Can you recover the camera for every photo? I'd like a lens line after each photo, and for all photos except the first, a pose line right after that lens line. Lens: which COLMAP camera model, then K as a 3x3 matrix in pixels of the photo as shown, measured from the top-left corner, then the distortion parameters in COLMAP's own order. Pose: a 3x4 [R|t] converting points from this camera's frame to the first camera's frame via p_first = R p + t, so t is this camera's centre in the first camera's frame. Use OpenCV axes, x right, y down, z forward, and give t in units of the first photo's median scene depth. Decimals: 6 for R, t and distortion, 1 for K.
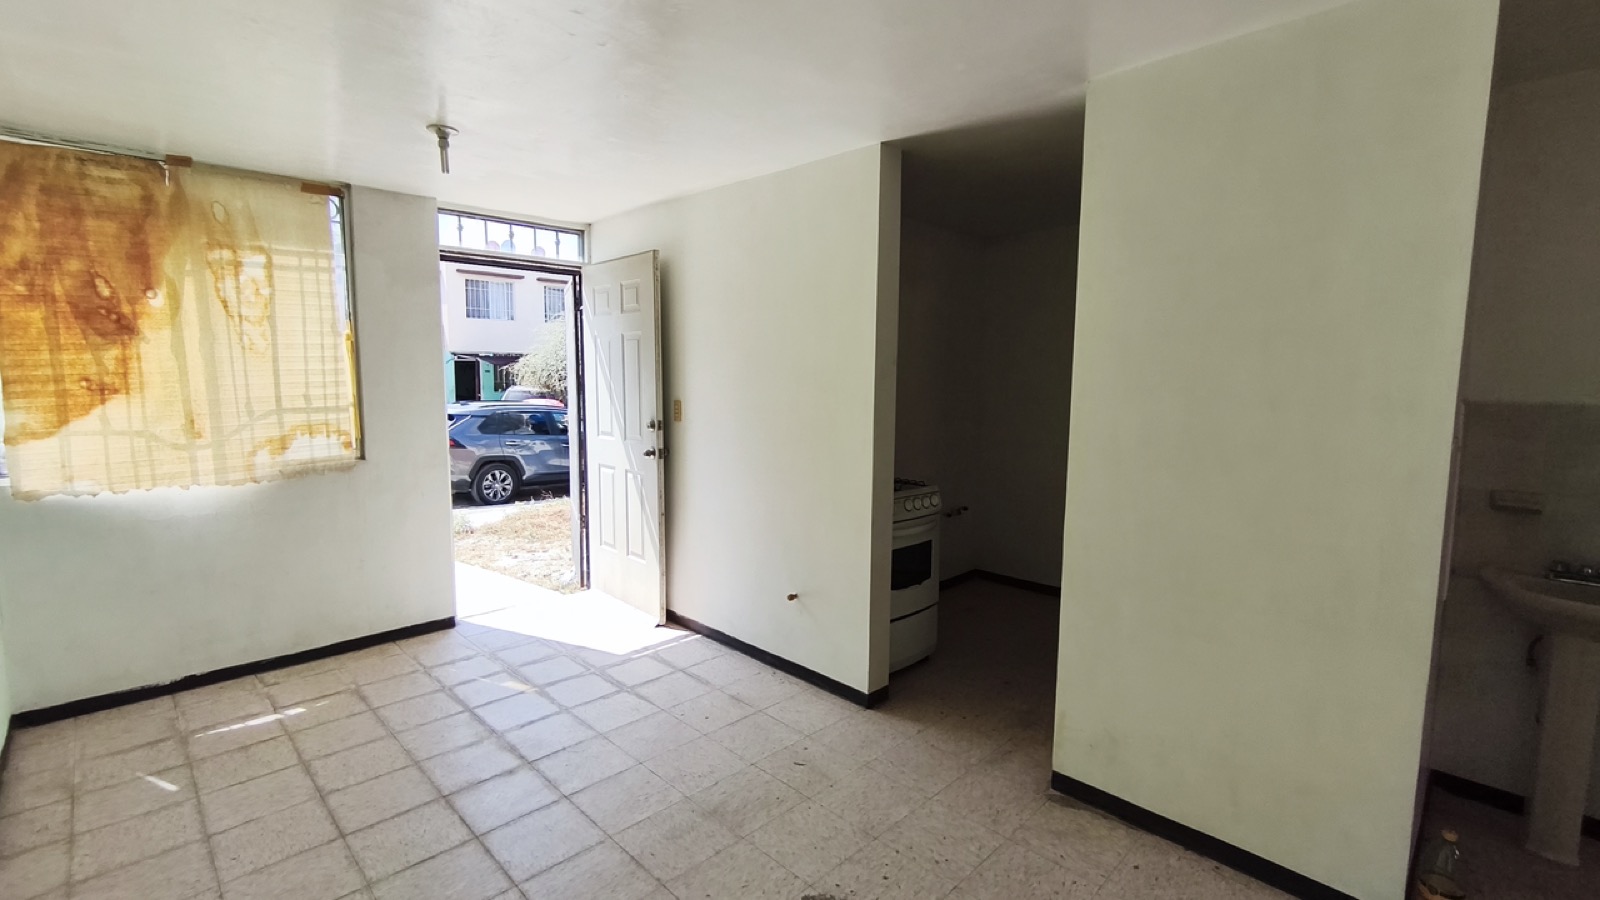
lens RADIAL K [[703.2, 0, 803.5], [0, 703.2, 446.1], [0, 0, 1]] dist [-0.004466, 0.004248]
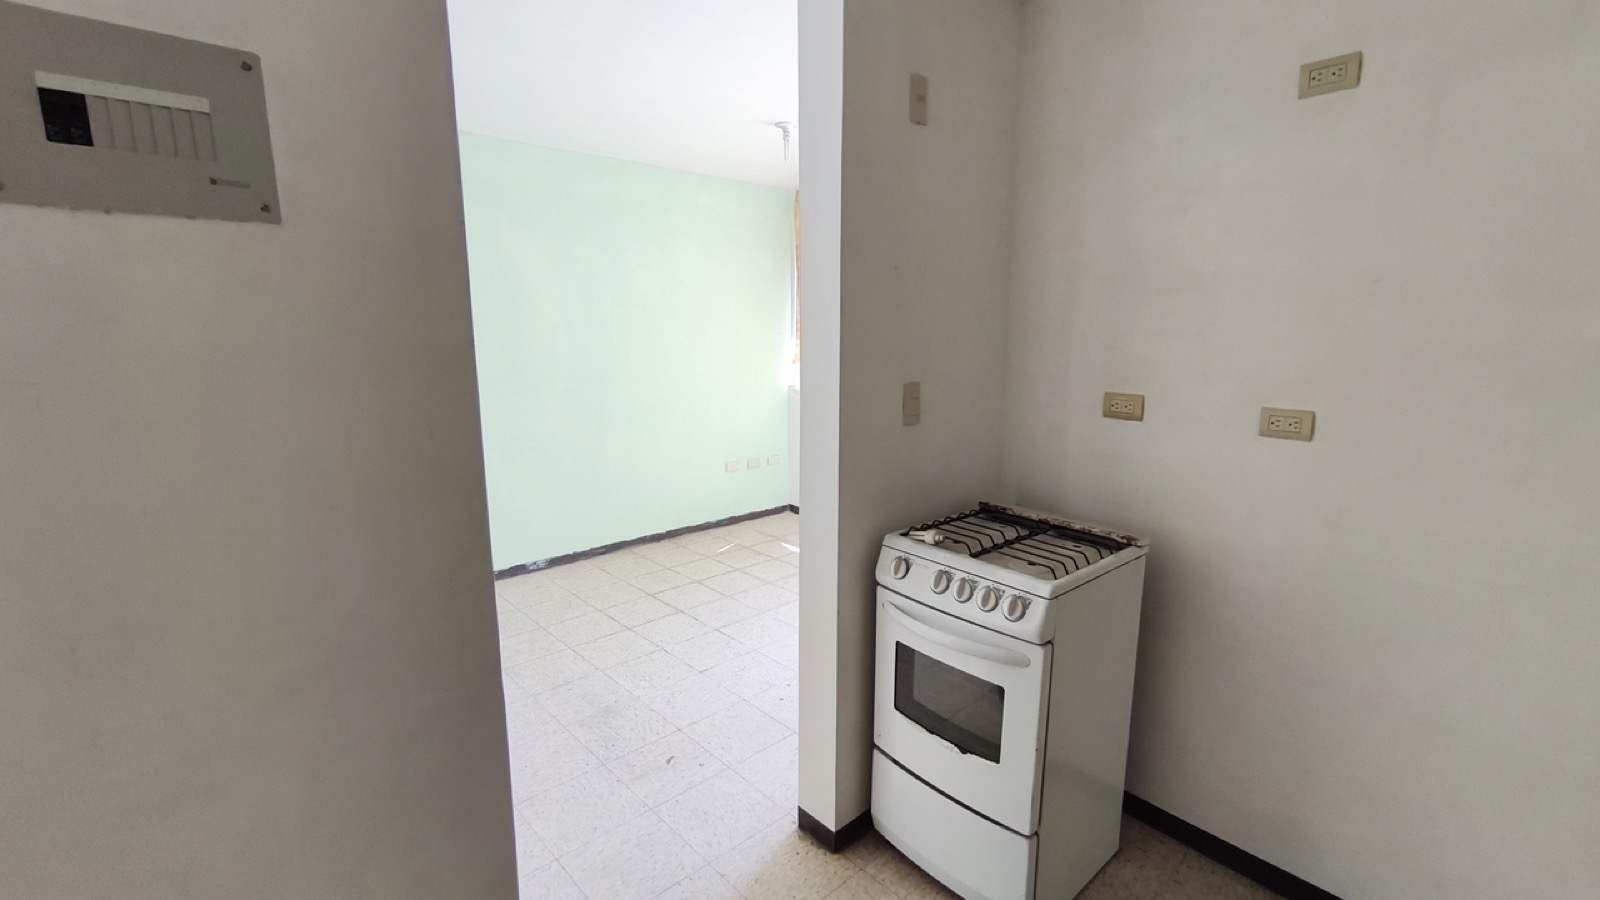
lens RADIAL K [[703.2, 0, 804.4], [0, 703.2, 442.9], [0, 0, 1]] dist [-0.004466, 0.004248]
pose [[-0.034729, 0.161982, -0.986182, 0.778957], [-0.109877, 0.980177, 0.164865, -0.106494], [0.993338, 0.114084, -0.016243, 1.100192]]
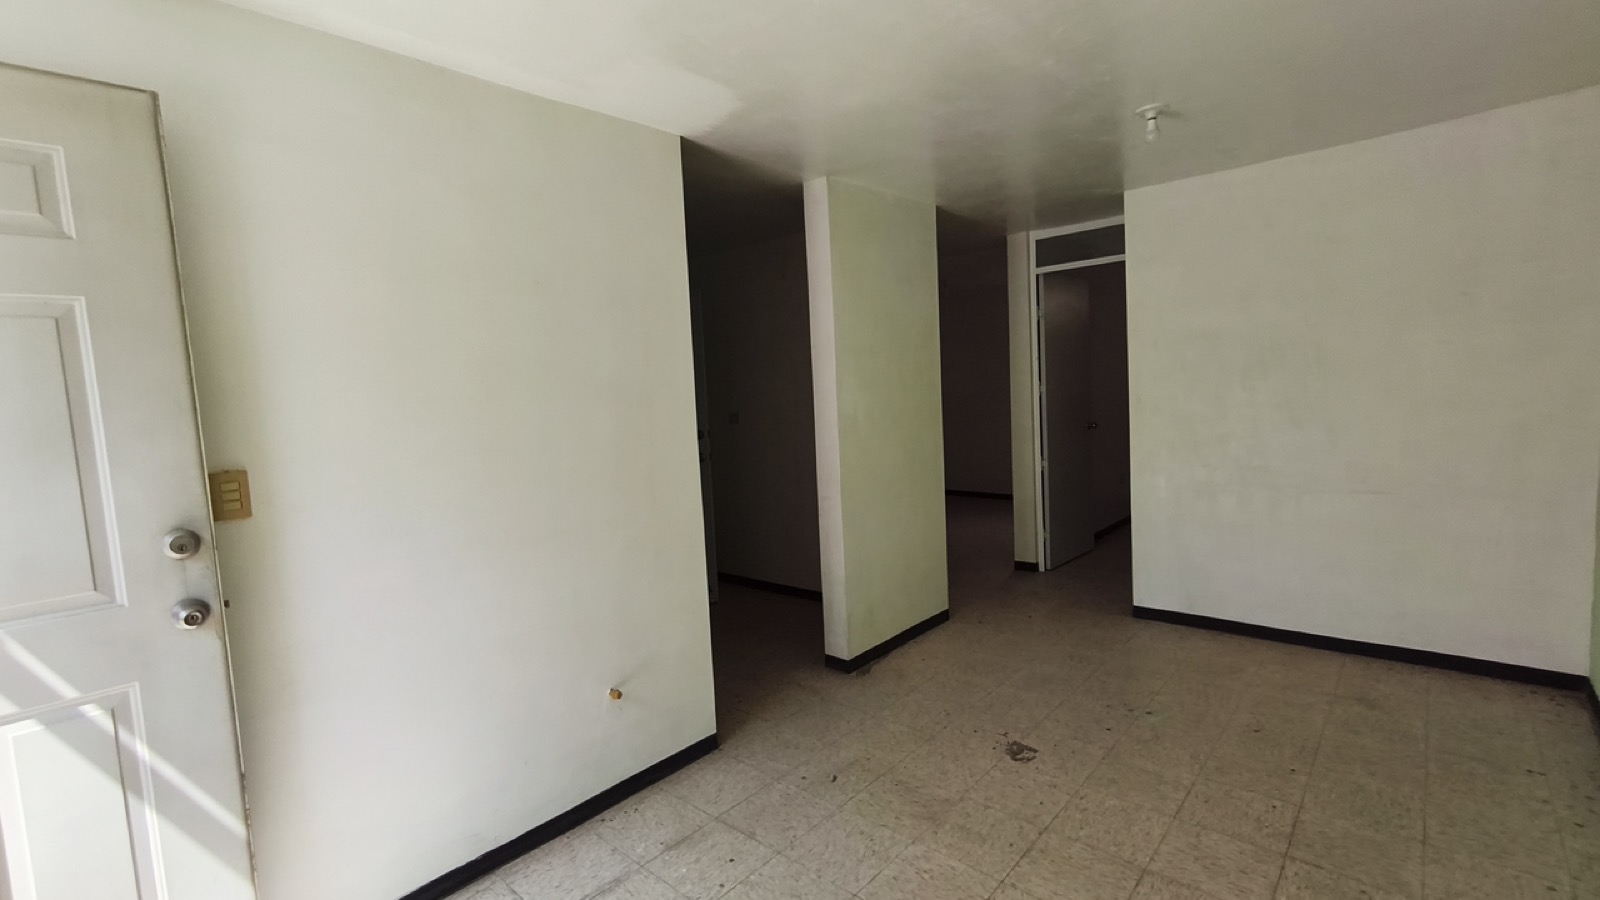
lens RADIAL K [[703.2, 0, 817.4], [0, 703.2, 446.4], [0, 0, 1]] dist [-0.004466, 0.004248]
pose [[-0.064786, -0.090487, 0.993788, -0.894099], [0.157762, 0.982427, 0.099738, -0.094566], [-0.985350, 0.163244, -0.049372, 0.962332]]
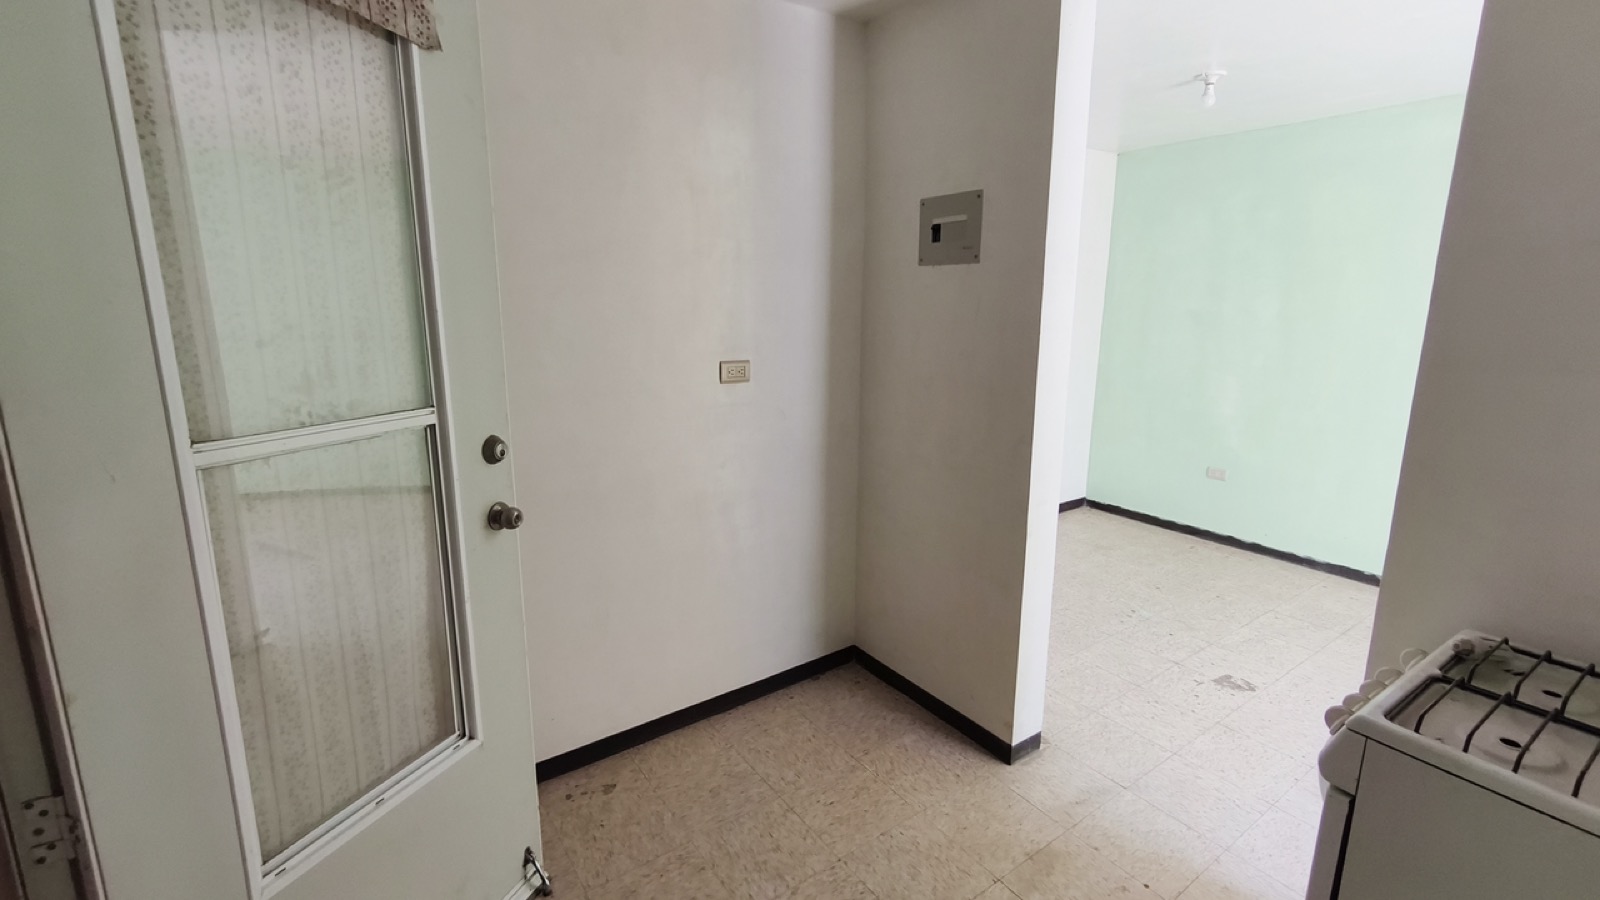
lens RADIAL K [[703.2, 0, 810.8], [0, 703.2, 437.2], [0, 0, 1]] dist [-0.004466, 0.004248]
pose [[-0.986370, -0.044558, 0.158397, 0.478064], [0.004695, 0.954624, 0.297777, -0.175577], [-0.164478, 0.294461, -0.941403, 1.650570]]
